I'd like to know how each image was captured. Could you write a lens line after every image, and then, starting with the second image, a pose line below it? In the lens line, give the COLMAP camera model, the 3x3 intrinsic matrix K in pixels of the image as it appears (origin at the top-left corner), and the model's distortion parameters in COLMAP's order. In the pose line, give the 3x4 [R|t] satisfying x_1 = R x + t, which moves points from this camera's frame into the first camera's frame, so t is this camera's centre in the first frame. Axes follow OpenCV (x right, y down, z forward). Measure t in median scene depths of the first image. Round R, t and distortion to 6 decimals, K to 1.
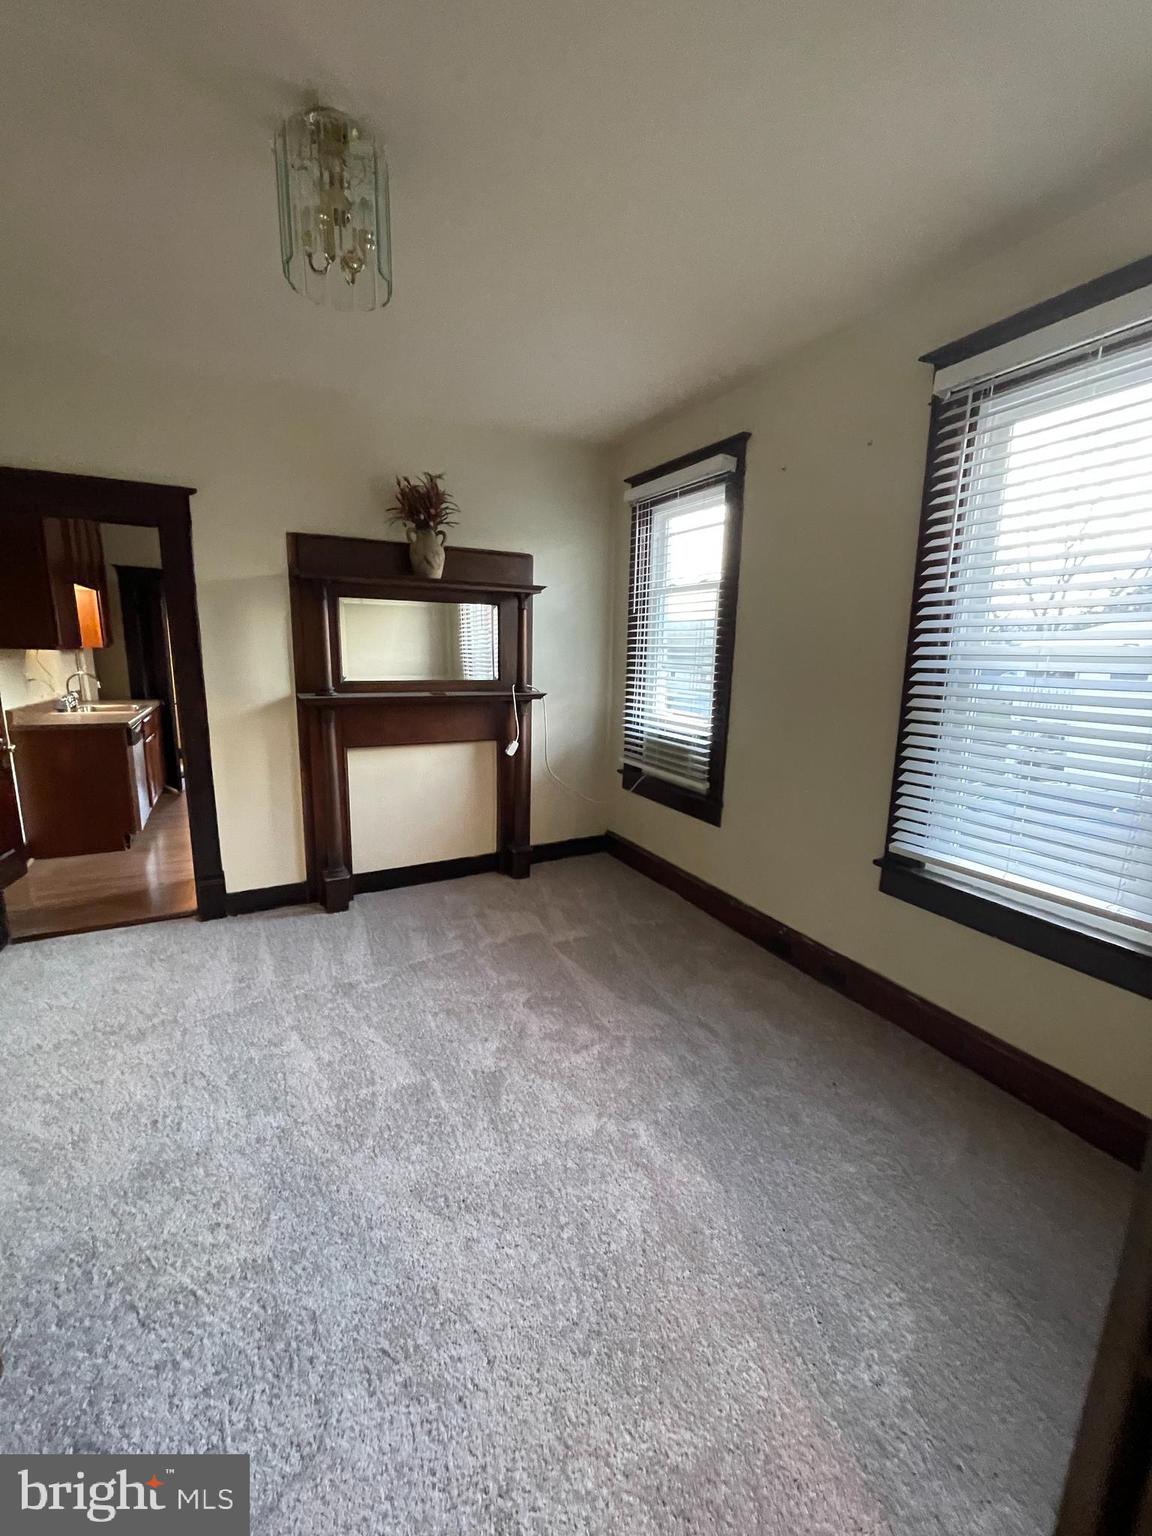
lens RADIAL K [[616.0, 0, 582.2], [0, 616.0, 774.4], [0, 0, 1]] dist [-0.005681, 0.001731]
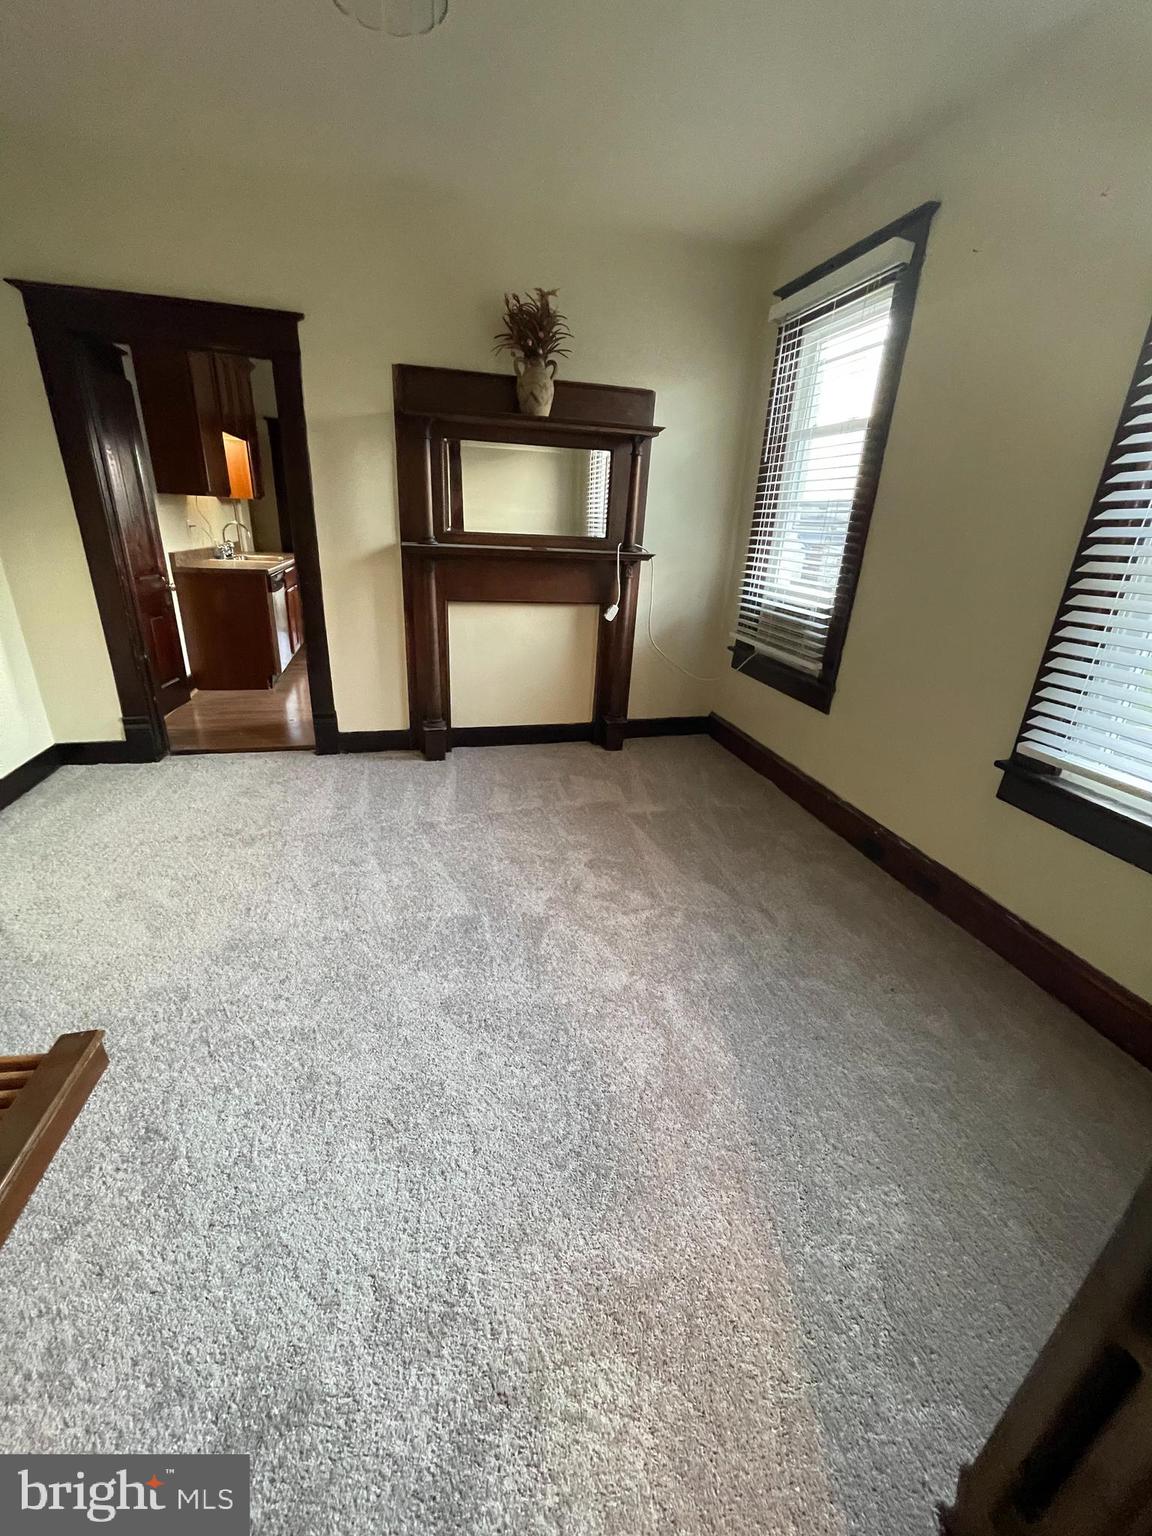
lens RADIAL K [[616.0, 0, 579.2], [0, 616.0, 773.1], [0, 0, 1]] dist [-0.005681, 0.001731]
pose [[0.971433, 0.112099, -0.209170, 0.090069], [-0.072572, 0.979504, 0.187897, 0.036216], [0.225946, -0.167350, 0.959657, 0.048871]]
